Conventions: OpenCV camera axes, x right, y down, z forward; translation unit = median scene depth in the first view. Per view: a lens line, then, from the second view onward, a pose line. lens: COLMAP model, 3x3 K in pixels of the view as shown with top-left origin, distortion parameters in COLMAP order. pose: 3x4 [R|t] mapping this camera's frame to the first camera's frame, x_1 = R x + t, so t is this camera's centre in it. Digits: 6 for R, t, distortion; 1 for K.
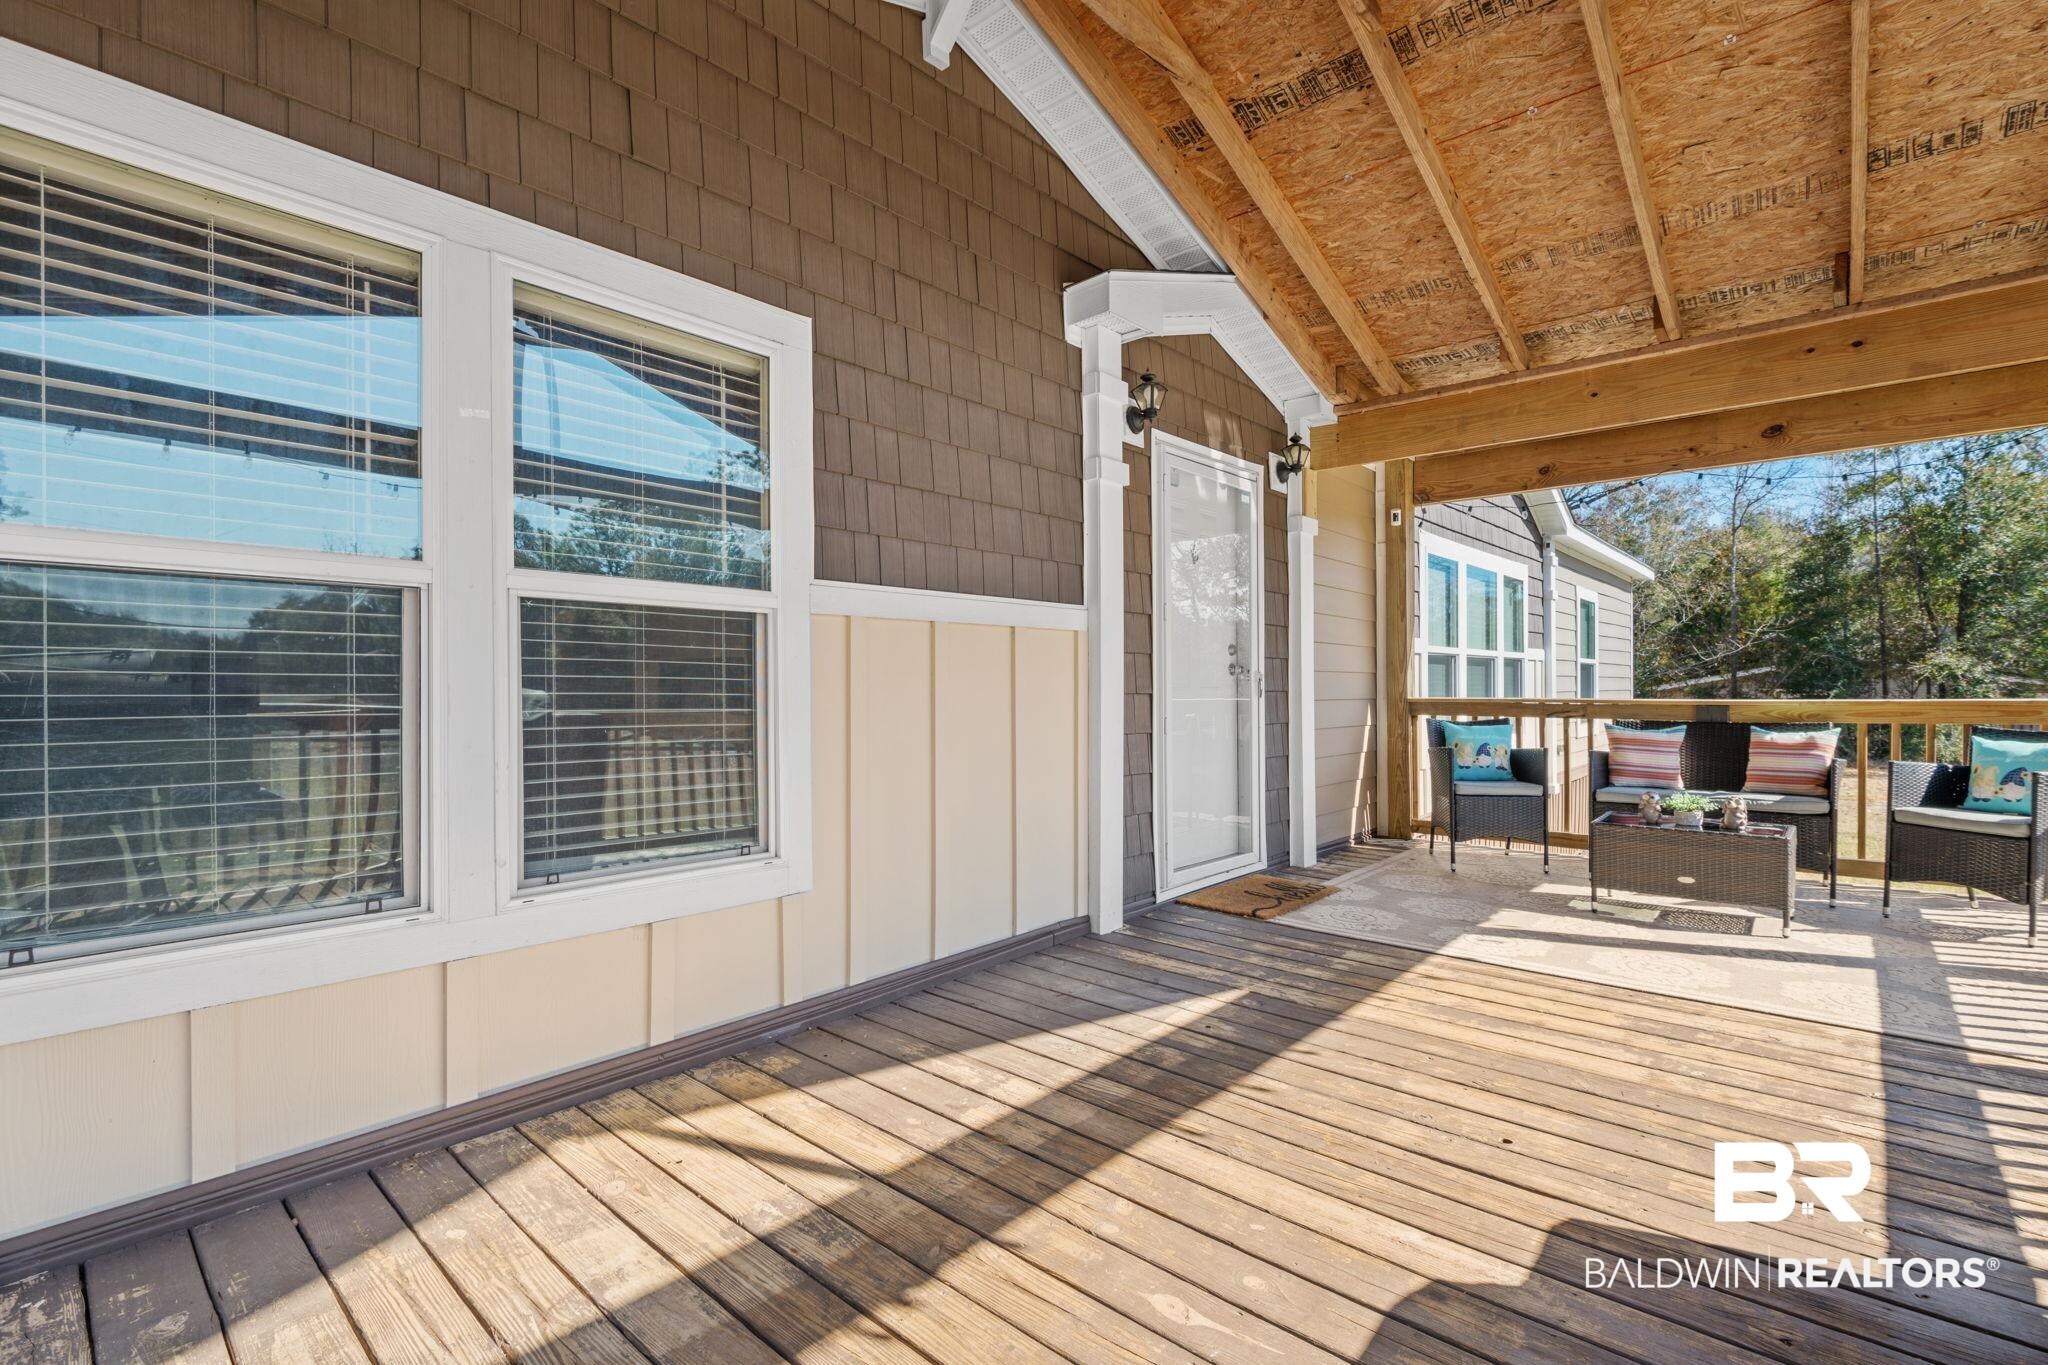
lens RADIAL K [[936.1, 0, 1024.3], [0, 936.1, 689.9], [0, 0, 1]] dist [0.000196, 0.000305]
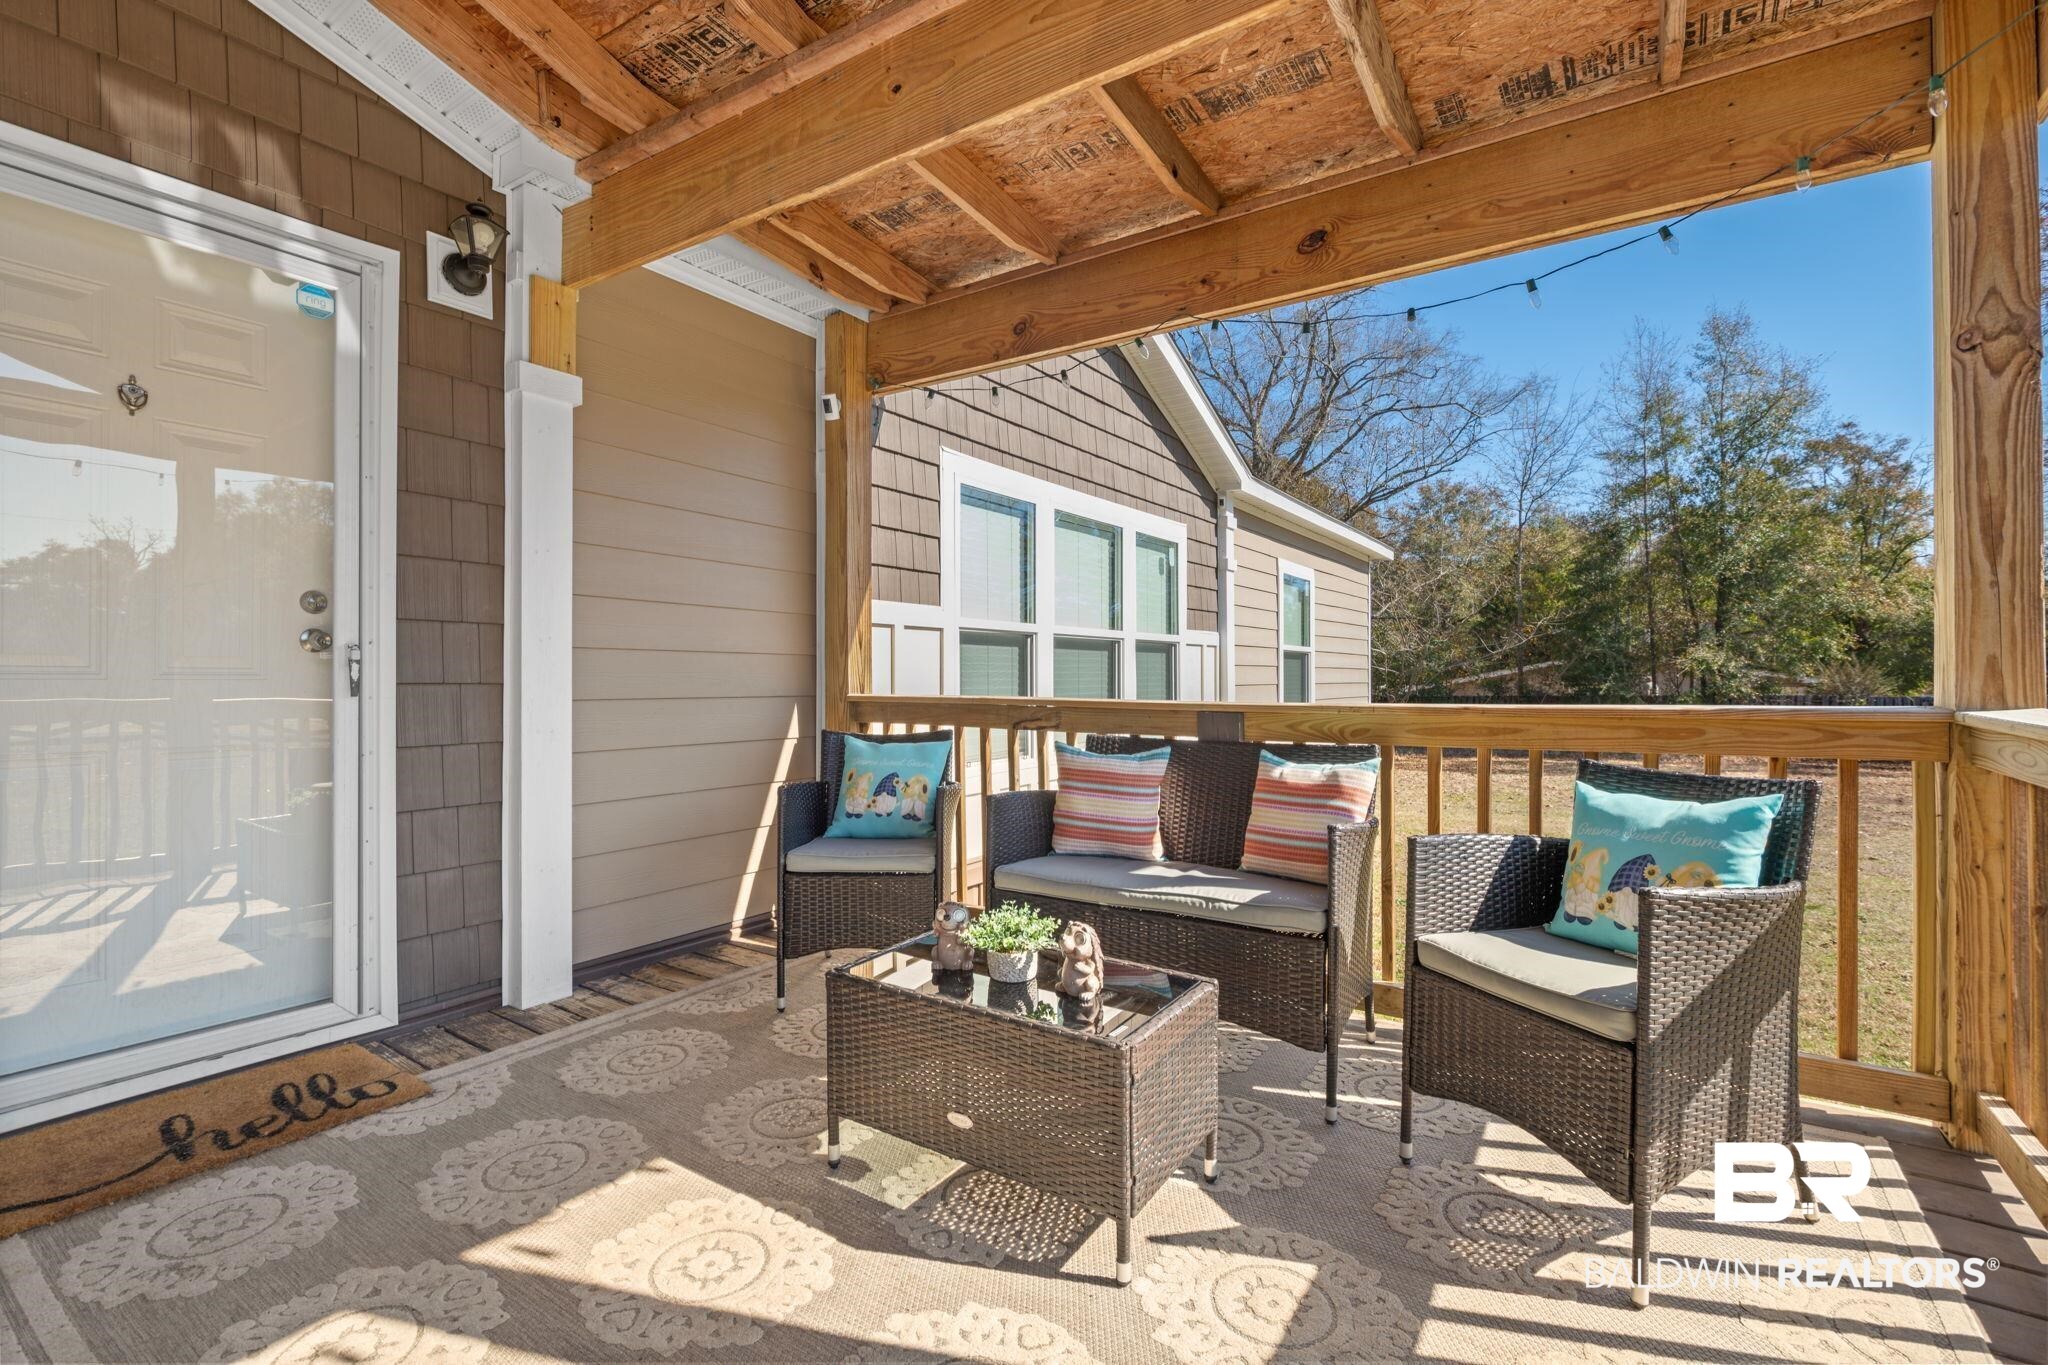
lens RADIAL K [[936.1, 0, 1024.1], [0, 936.1, 677.6], [0, 0, 1]] dist [0.000196, 0.000305]
pose [[0.990606, 0.002465, 0.136728, 0.096391], [-0.001745, 0.999984, -0.005379, 0.000209], [-0.136739, 0.005090, 0.990594, 0.078092]]
